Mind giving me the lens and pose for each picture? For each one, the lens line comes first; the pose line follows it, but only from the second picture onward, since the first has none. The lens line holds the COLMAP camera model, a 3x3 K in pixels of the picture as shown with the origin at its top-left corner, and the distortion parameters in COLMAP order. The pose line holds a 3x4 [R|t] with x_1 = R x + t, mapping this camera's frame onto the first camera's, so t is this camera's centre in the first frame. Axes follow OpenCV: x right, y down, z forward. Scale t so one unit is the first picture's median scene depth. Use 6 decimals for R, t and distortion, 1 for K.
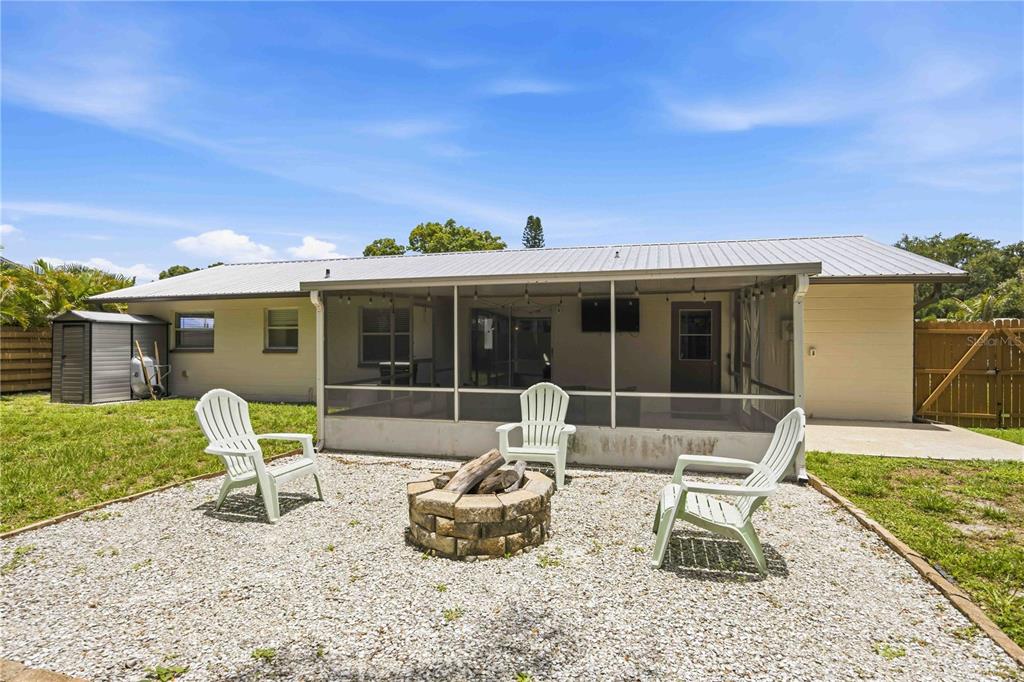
lens RADIAL K [[527.2, 0, 509.0], [0, 527.2, 344.6], [0, 0, 1]] dist [0.000773, 0.000553]
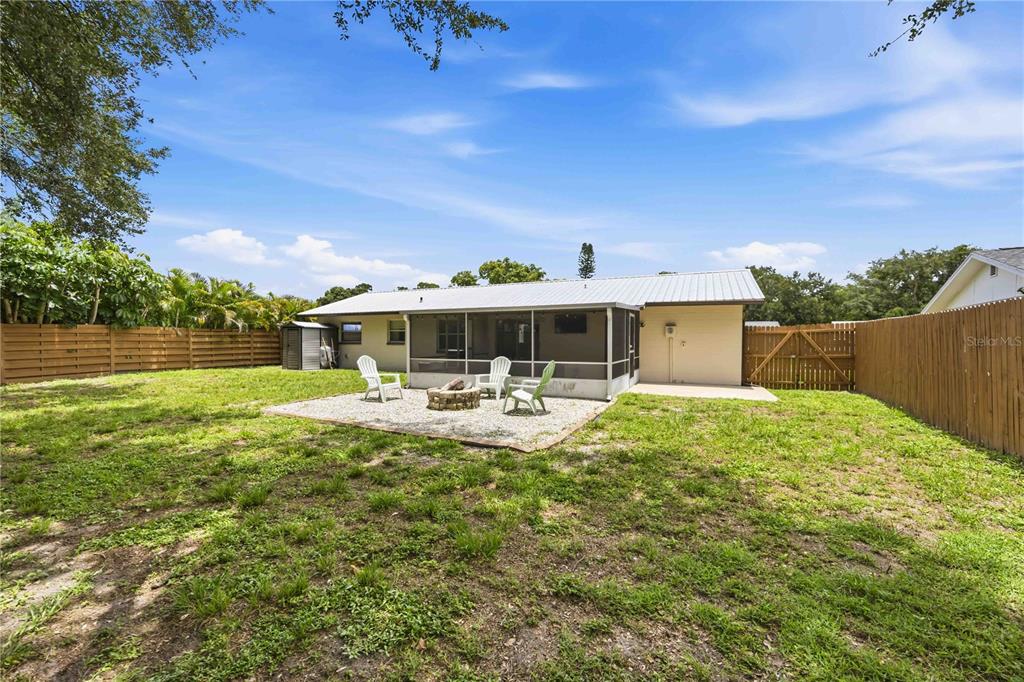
lens RADIAL K [[430.2, 0, 517.3], [0, 430.2, 349.0], [0, 0, 1]] dist [0.022133, 0.000242]
pose [[0.987383, 0.005927, -0.158237, 0.217626], [-0.003159, 0.999838, 0.017742, 0.004218], [0.158316, -0.017019, 0.987242, -0.404196]]
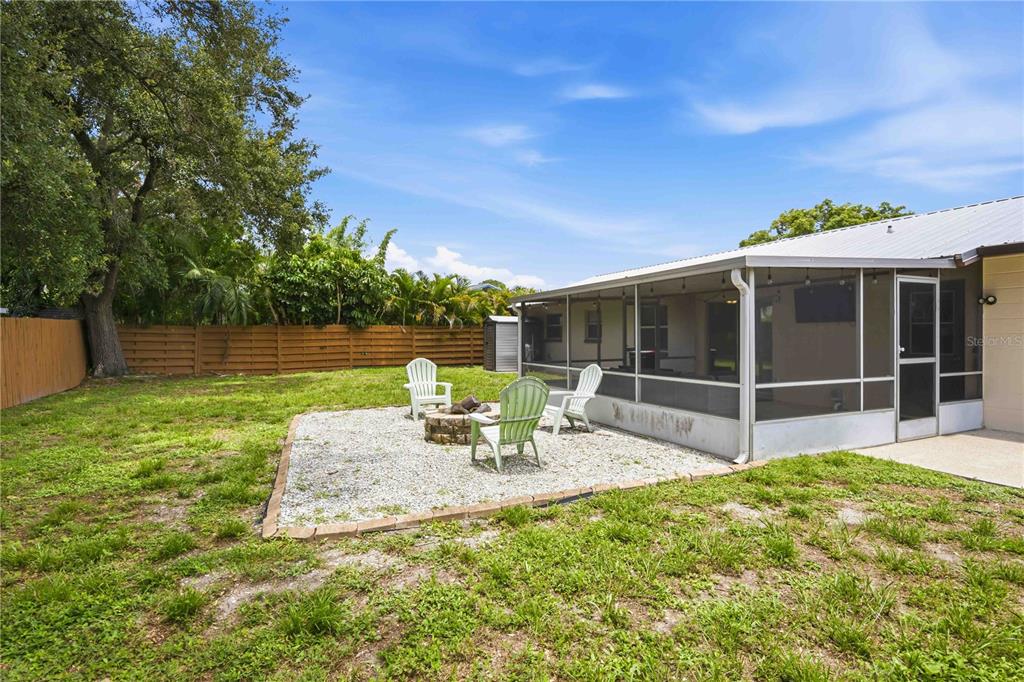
lens RADIAL K [[533.3, 0, 510.8], [0, 533.3, 337.1], [0, 0, 1]] dist [0.002732, -0.000152]
pose [[0.622388, -0.000164, -0.782709, 0.522700], [0.002568, 0.999995, 0.001833, -0.000035], [0.782705, -0.003151, 0.622385, -0.009338]]
